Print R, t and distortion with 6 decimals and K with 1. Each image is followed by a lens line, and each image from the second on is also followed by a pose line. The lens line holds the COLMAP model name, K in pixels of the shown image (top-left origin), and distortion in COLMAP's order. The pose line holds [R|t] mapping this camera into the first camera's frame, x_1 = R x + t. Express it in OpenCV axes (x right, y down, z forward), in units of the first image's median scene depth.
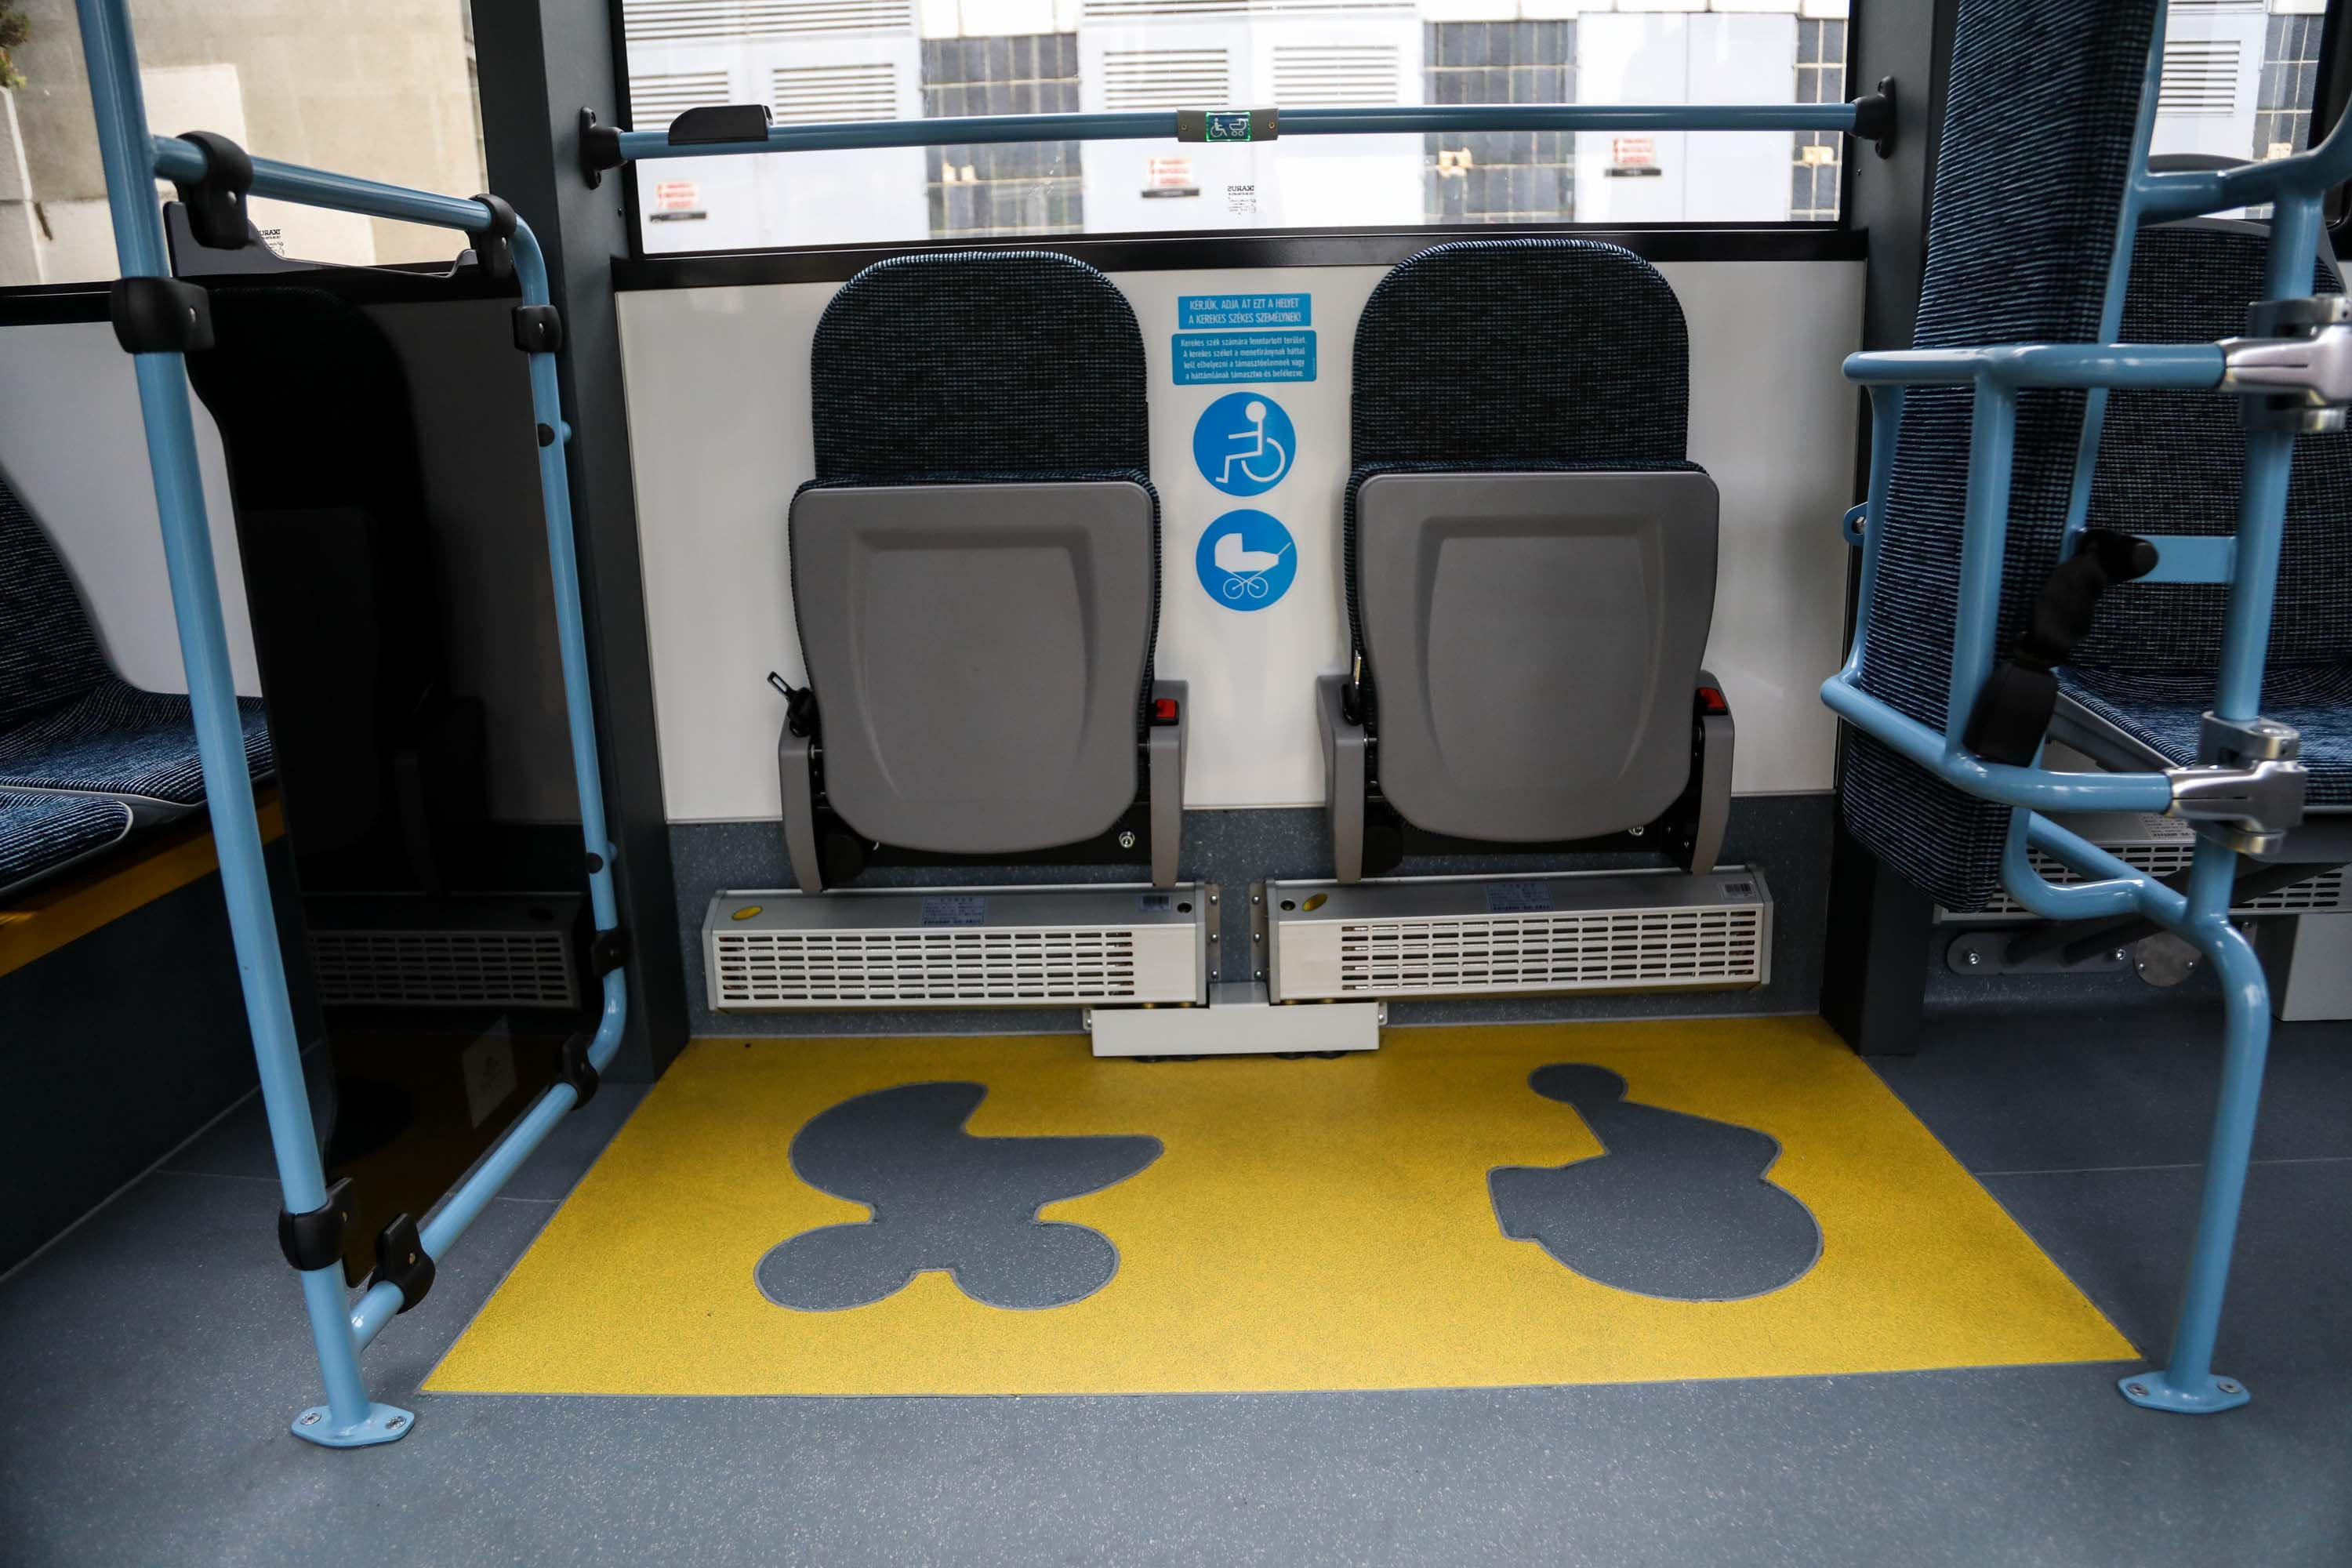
lens RADIAL K [[1600.2, 0, 1161.1], [0, 1600.2, 795.0], [0, 0, 1]] dist [-0.126634, 0.063695]
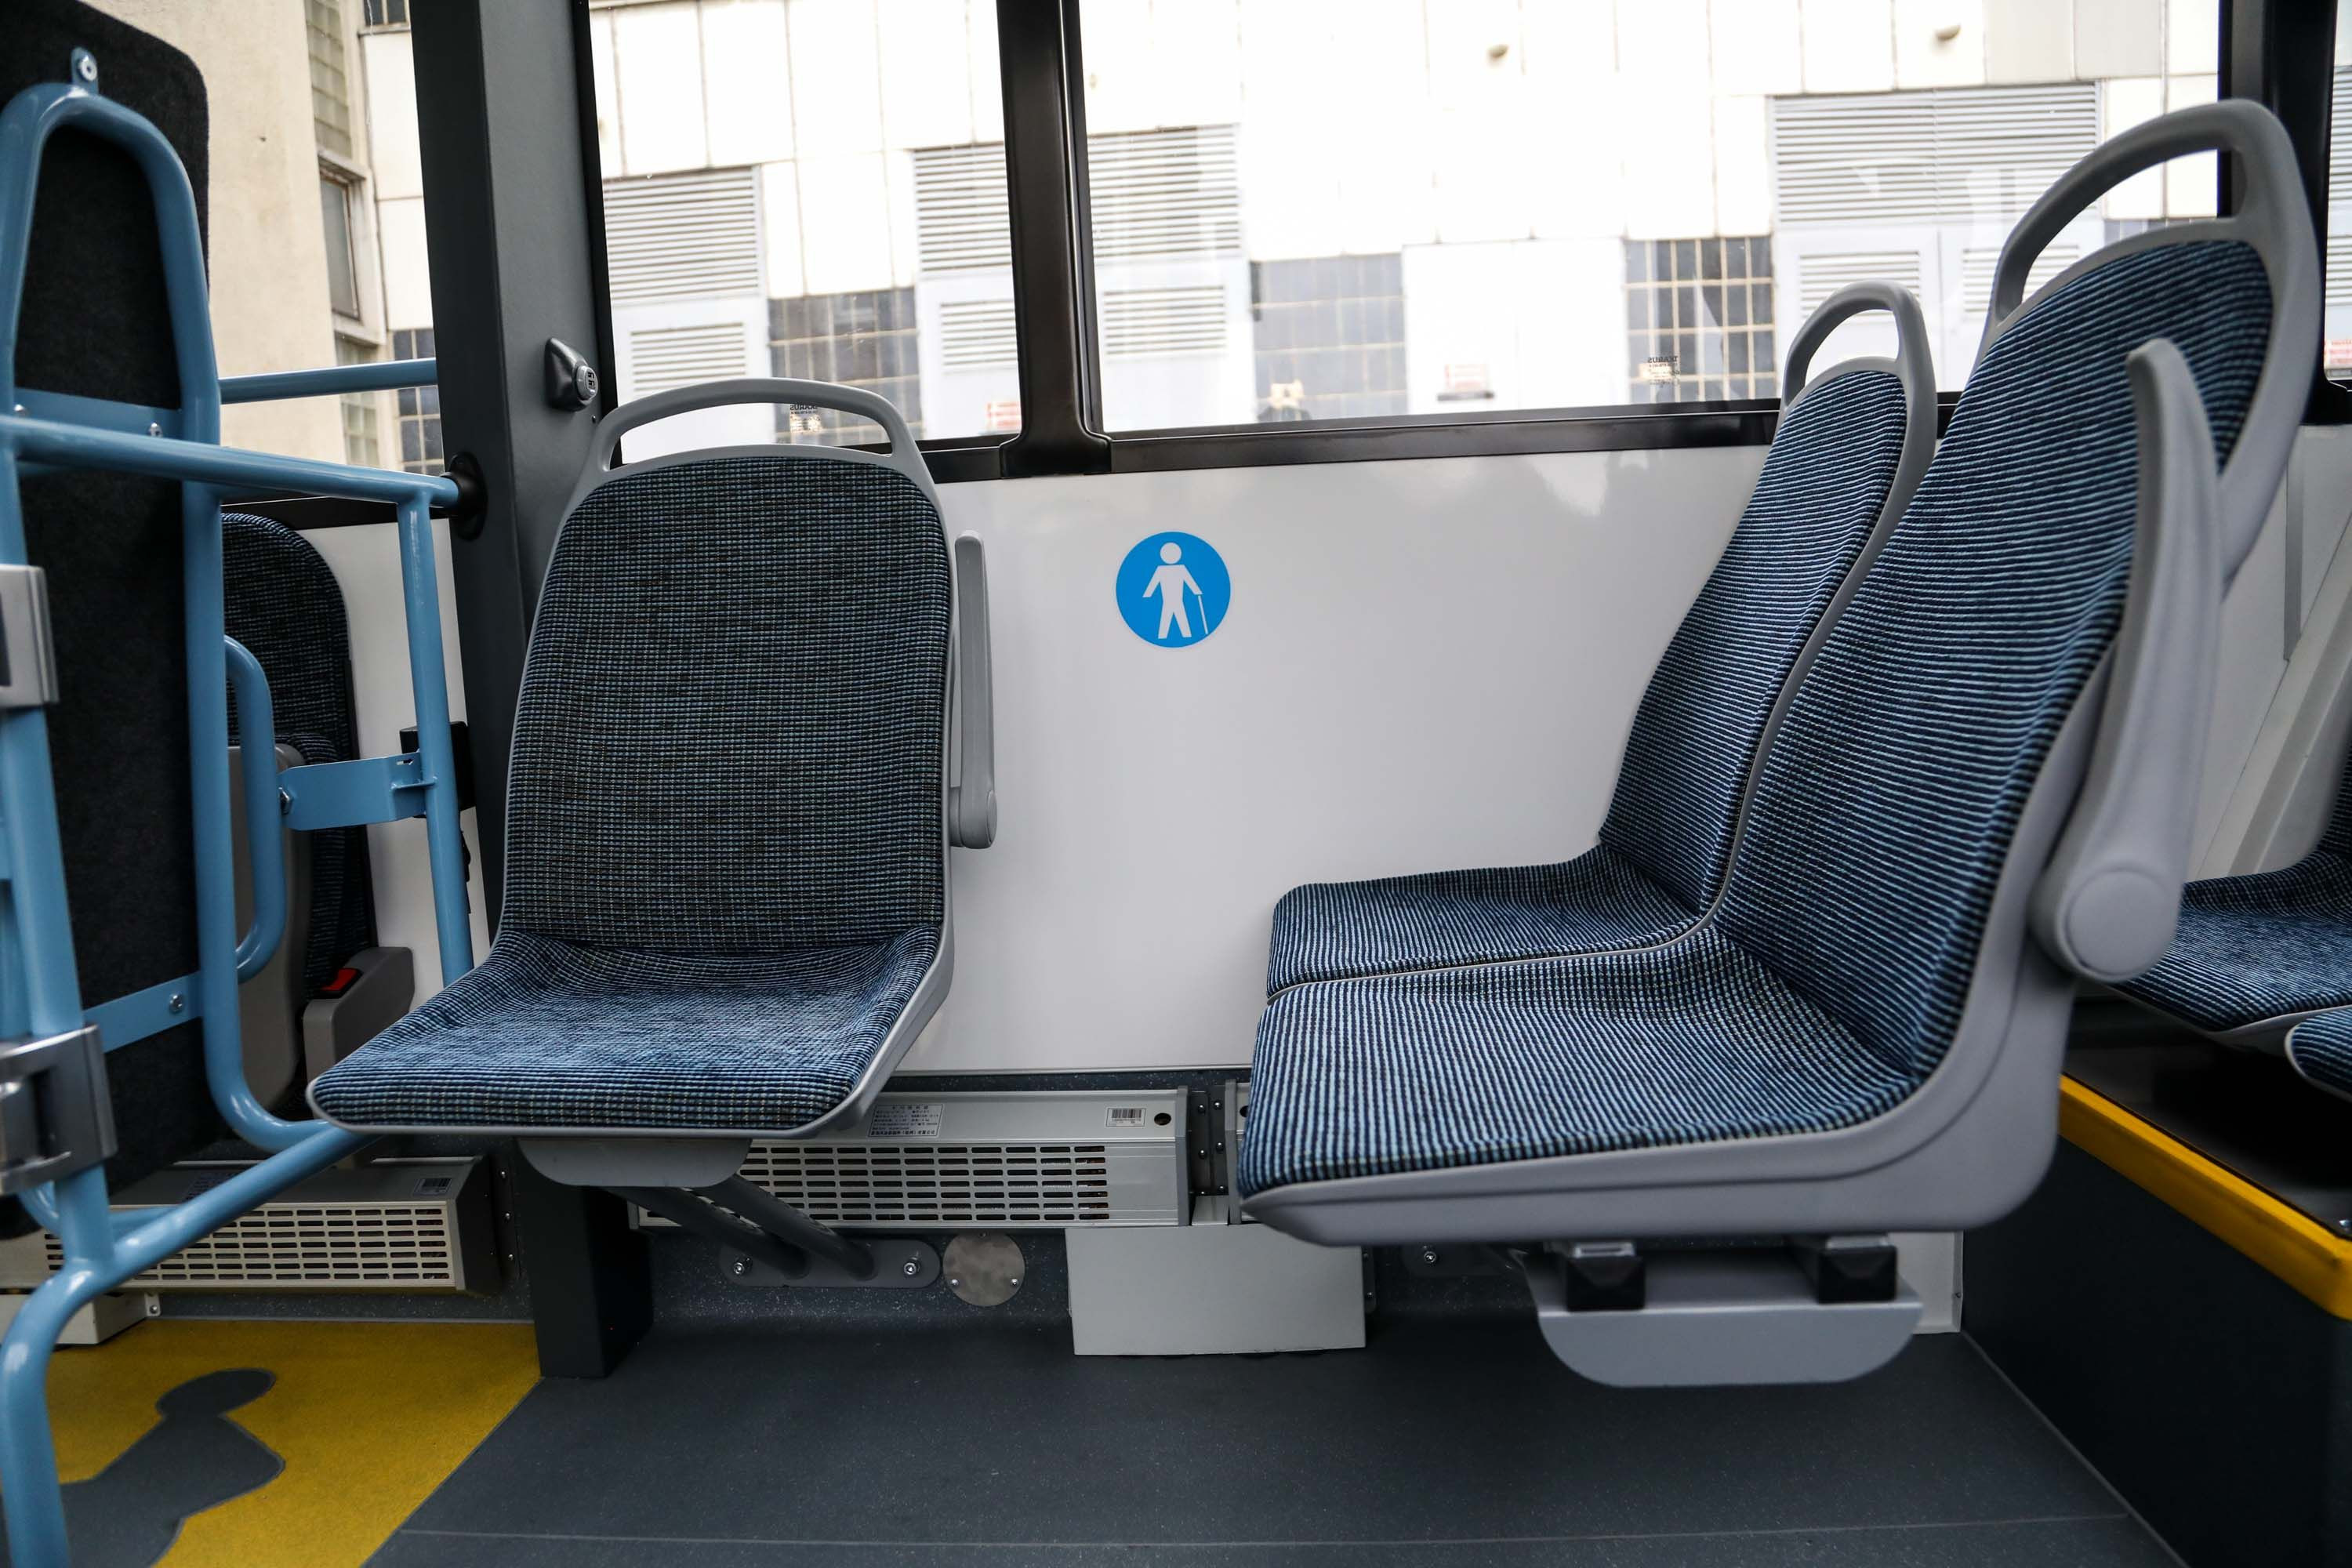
lens RADIAL K [[1600.2, 0, 1161.1], [0, 1600.2, 795.0], [0, 0, 1]] dist [-0.126634, 0.063695]
pose [[0.997884, -0.015819, -0.063060, 0.172337], [0.006926, 0.990293, -0.138825, -0.007473], [0.064644, 0.138094, 0.988307, 0.019661]]
